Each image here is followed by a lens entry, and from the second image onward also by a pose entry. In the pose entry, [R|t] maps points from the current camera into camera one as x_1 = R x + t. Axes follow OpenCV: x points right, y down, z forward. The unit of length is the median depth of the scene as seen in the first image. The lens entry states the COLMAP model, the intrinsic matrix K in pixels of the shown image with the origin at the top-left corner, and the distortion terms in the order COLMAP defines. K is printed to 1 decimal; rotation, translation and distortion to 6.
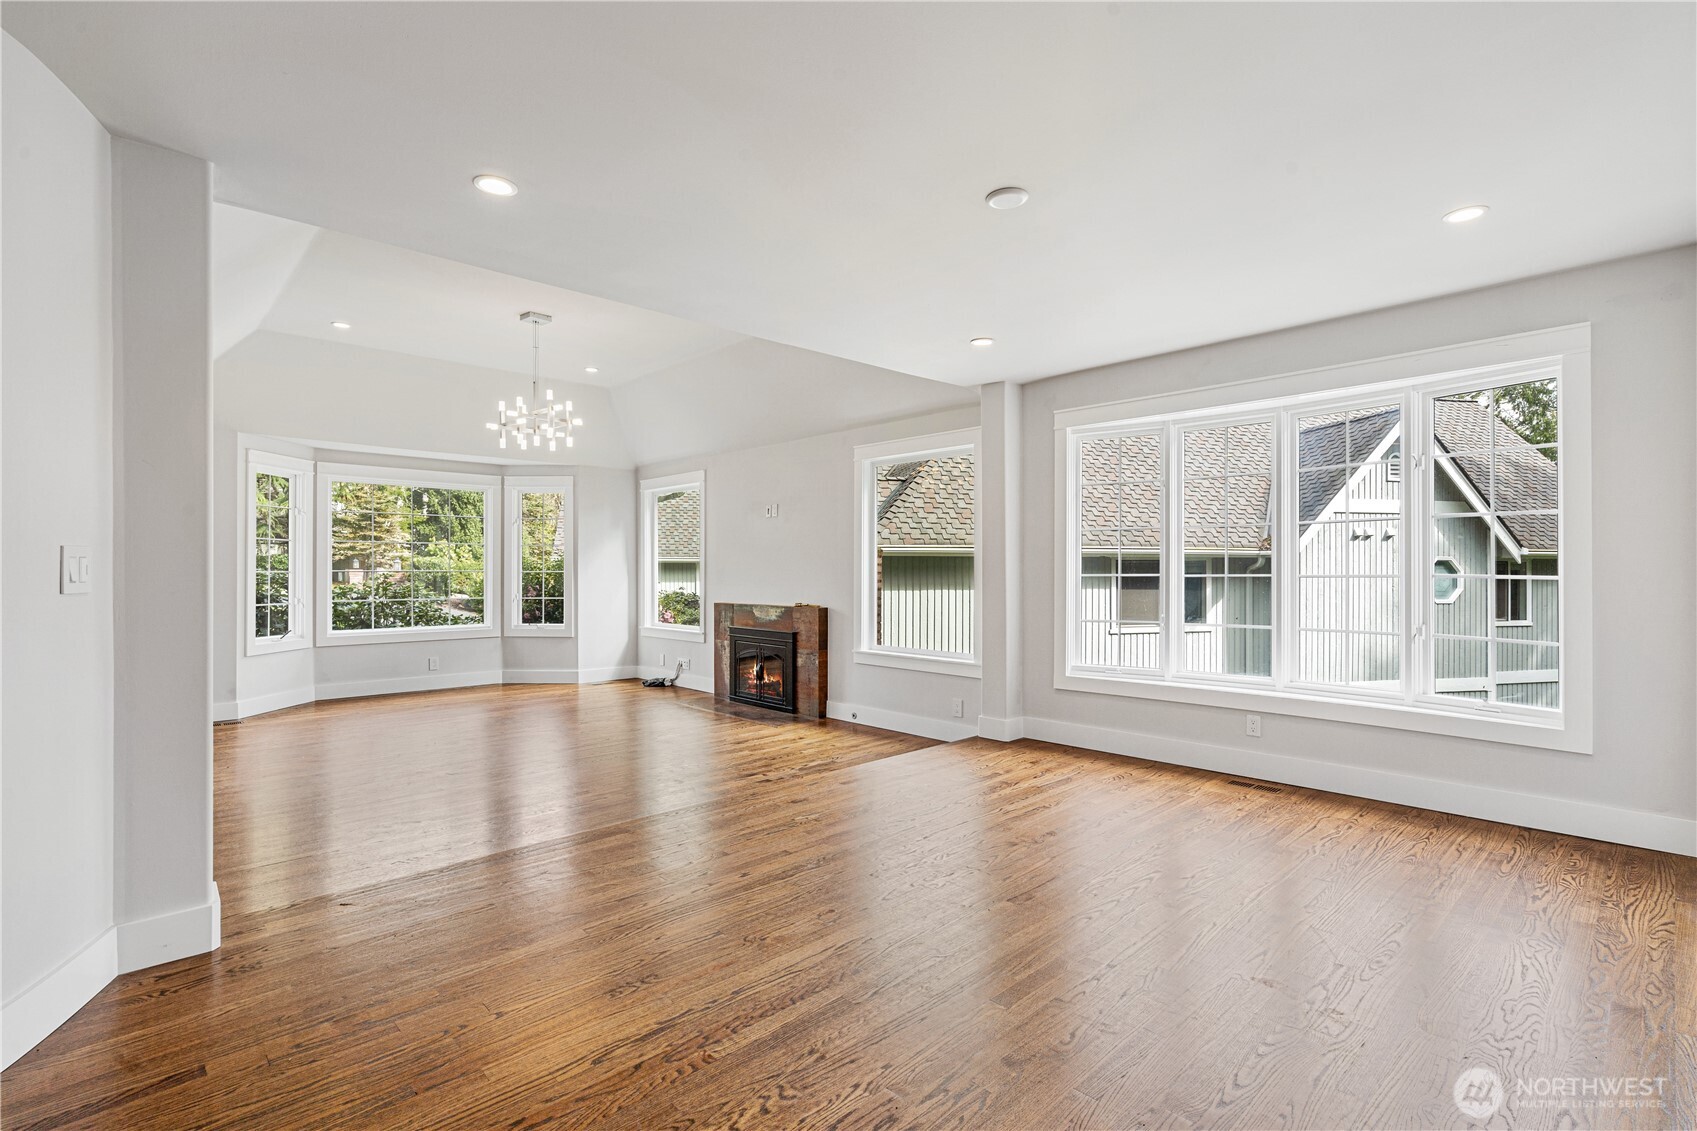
lens RADIAL K [[776.8, 0, 846.1], [0, 776.8, 568.8], [0, 0, 1]] dist [-0.003308, 0.002057]
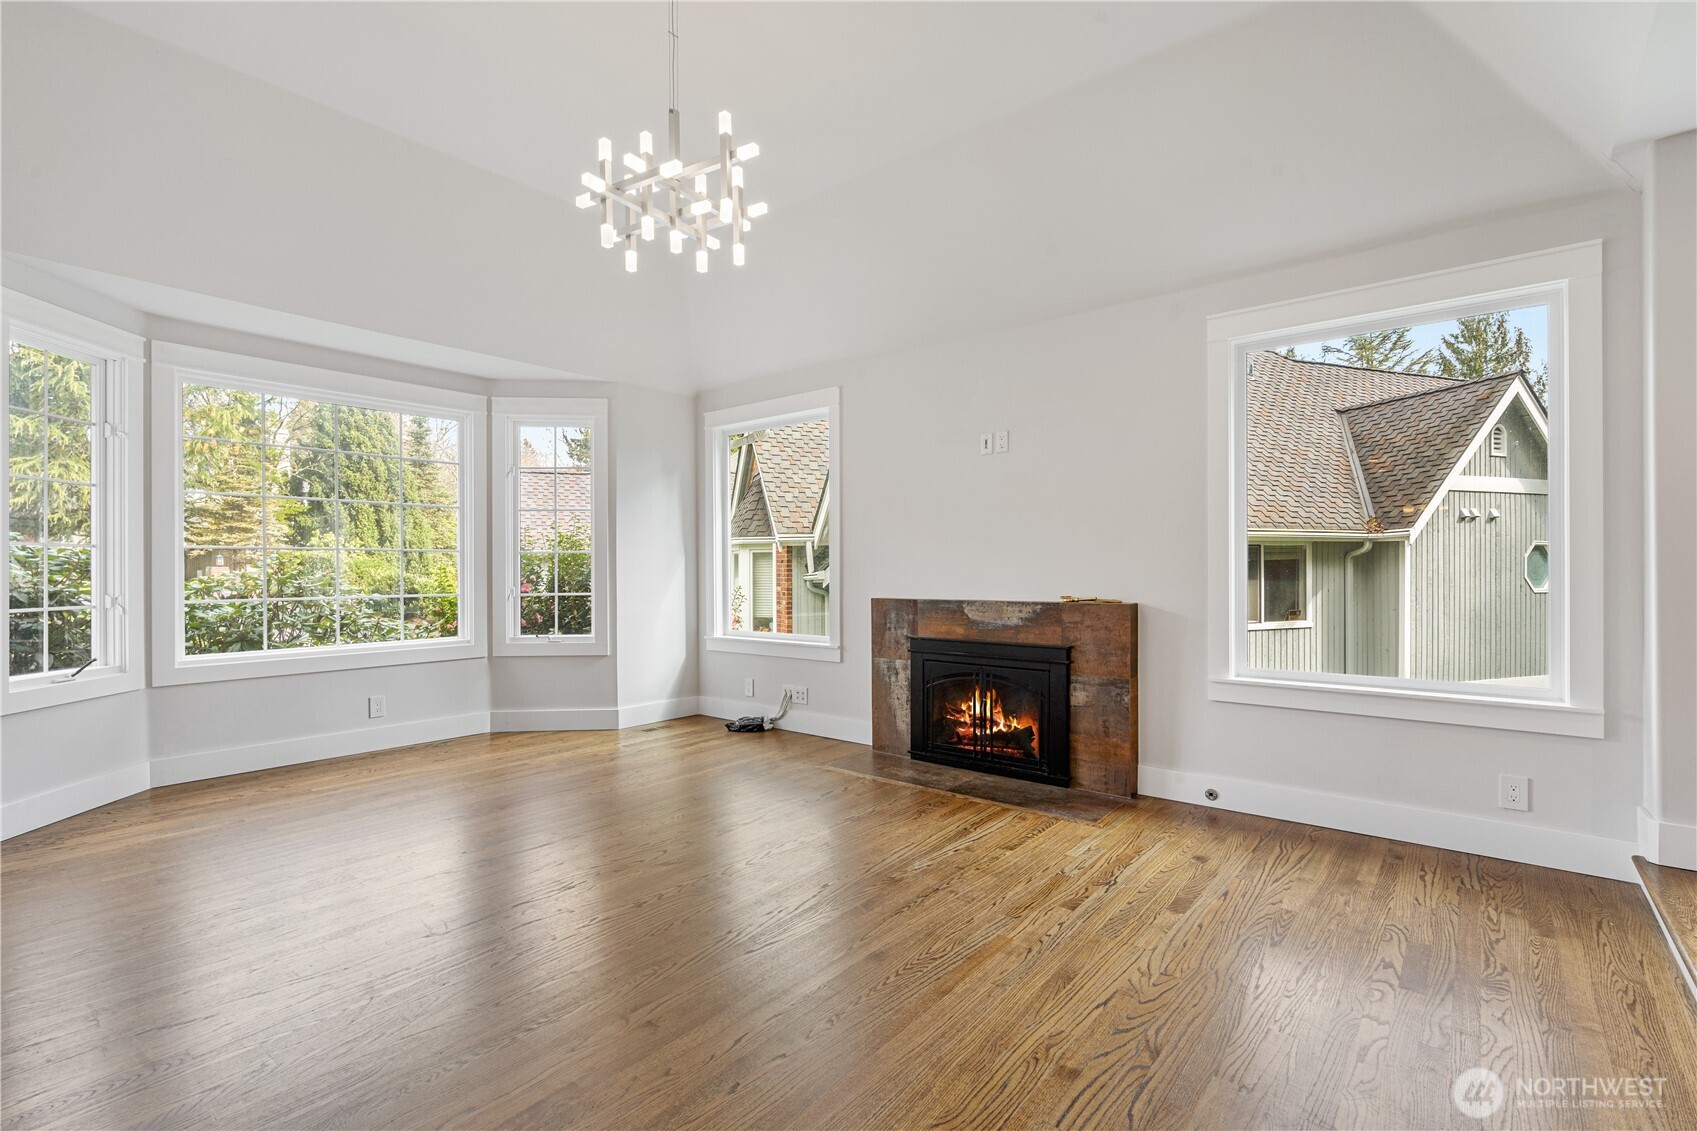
lens RADIAL K [[776.8, 0, 856.8], [0, 776.8, 567.6], [0, 0, 1]] dist [-0.003308, 0.002057]
pose [[0.992098, -0.005362, 0.125353, -0.266573], [0.005253, 0.999985, 0.001204, 0.019888], [-0.125357, -0.000536, 0.992112, 0.406869]]
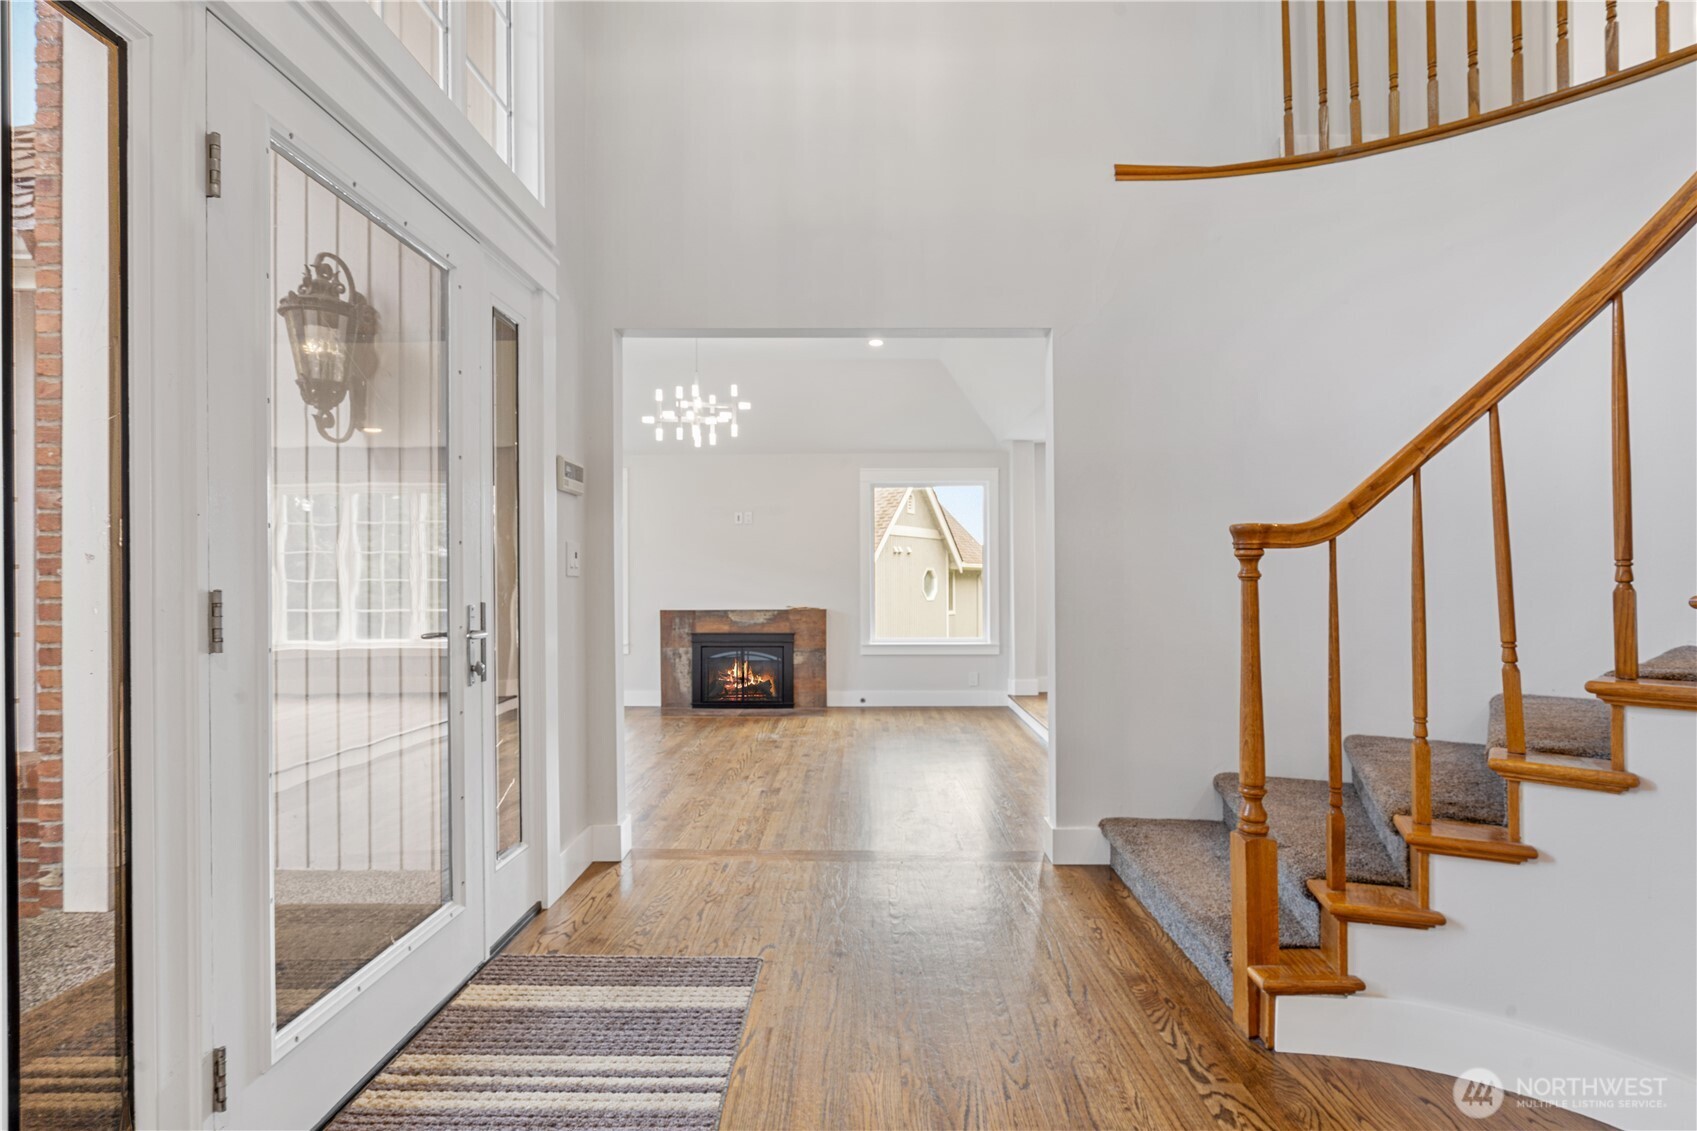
lens RADIAL K [[776.8, 0, 852.8], [0, 776.8, 577.1], [0, 0, 1]] dist [-0.003308, 0.002057]
pose [[0.705598, -0.001033, 0.708611, -0.703239], [0.002523, 0.999996, -0.001055, 0.005166], [-0.708608, 0.002532, 0.705598, 0.160619]]
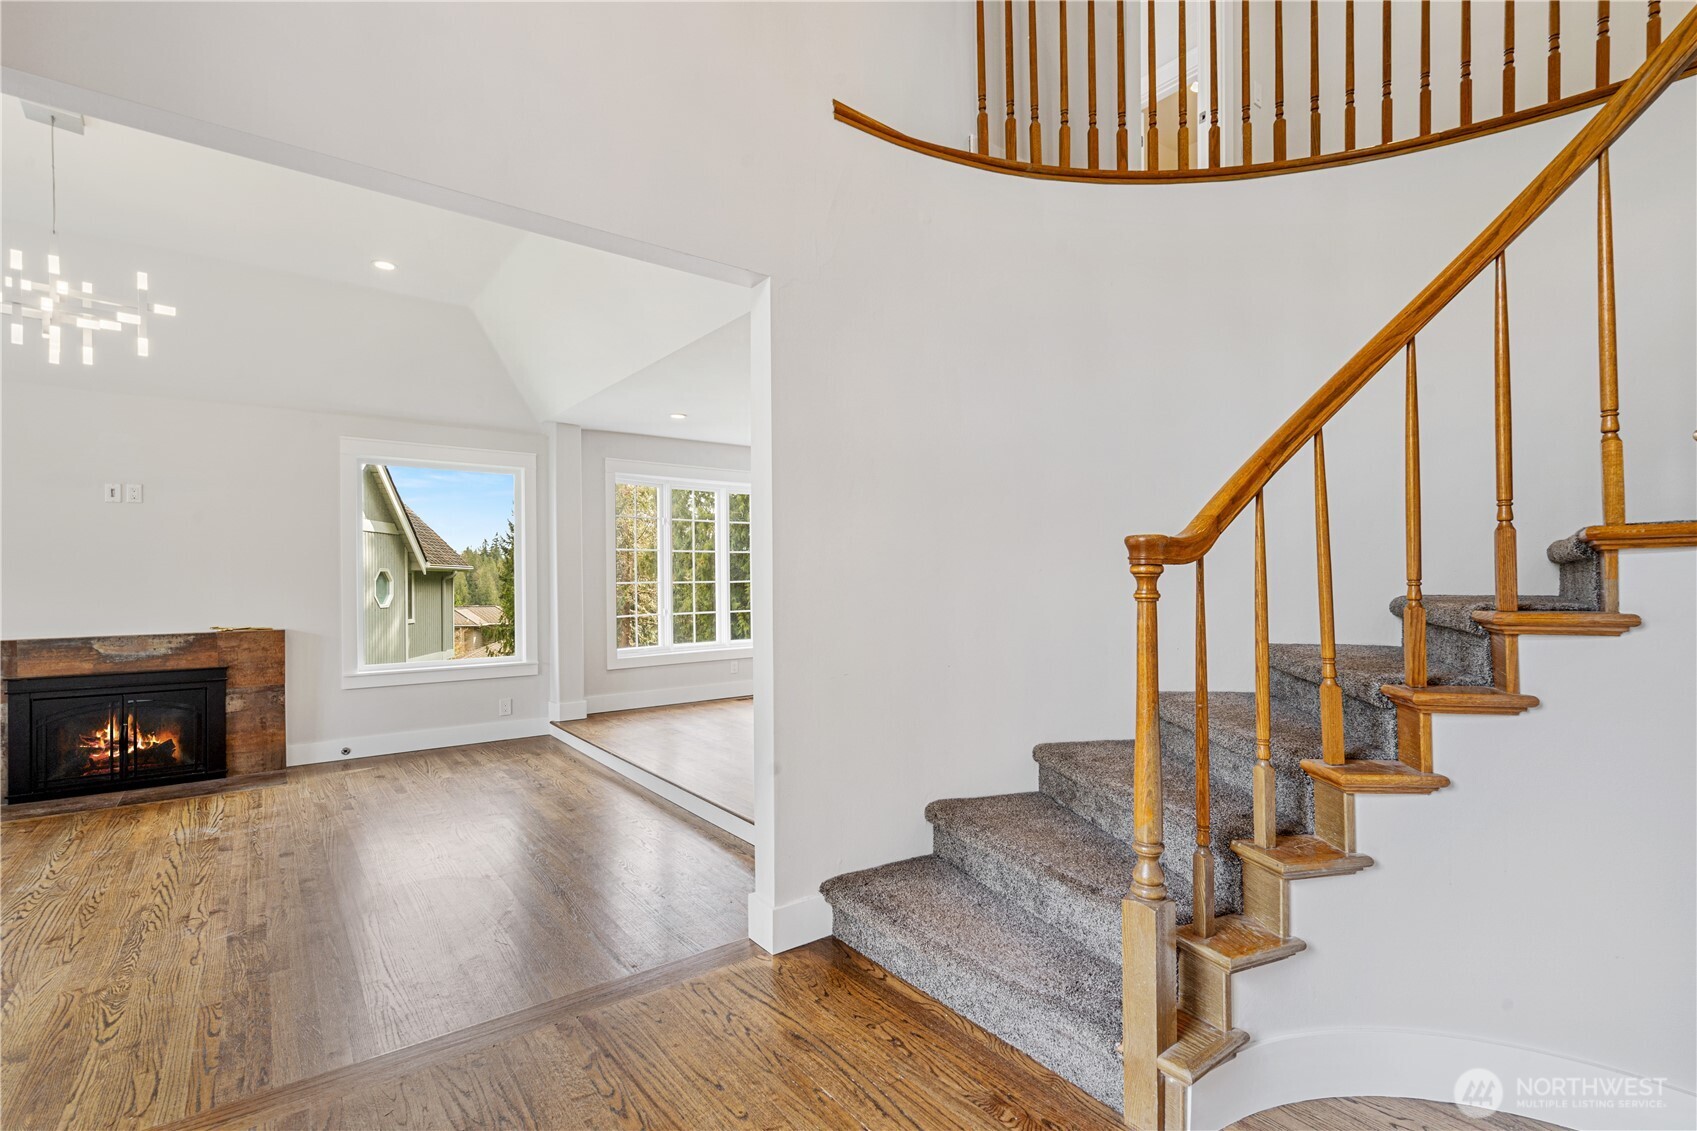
lens RADIAL K [[776.8, 0, 850.3], [0, 776.8, 578.7], [0, 0, 1]] dist [-0.003308, 0.002057]
pose [[0.116644, -0.002134, 0.993172, -0.658984], [0.003026, 0.999994, 0.001793, -0.000462], [-0.993169, 0.002796, 0.116649, 0.296636]]
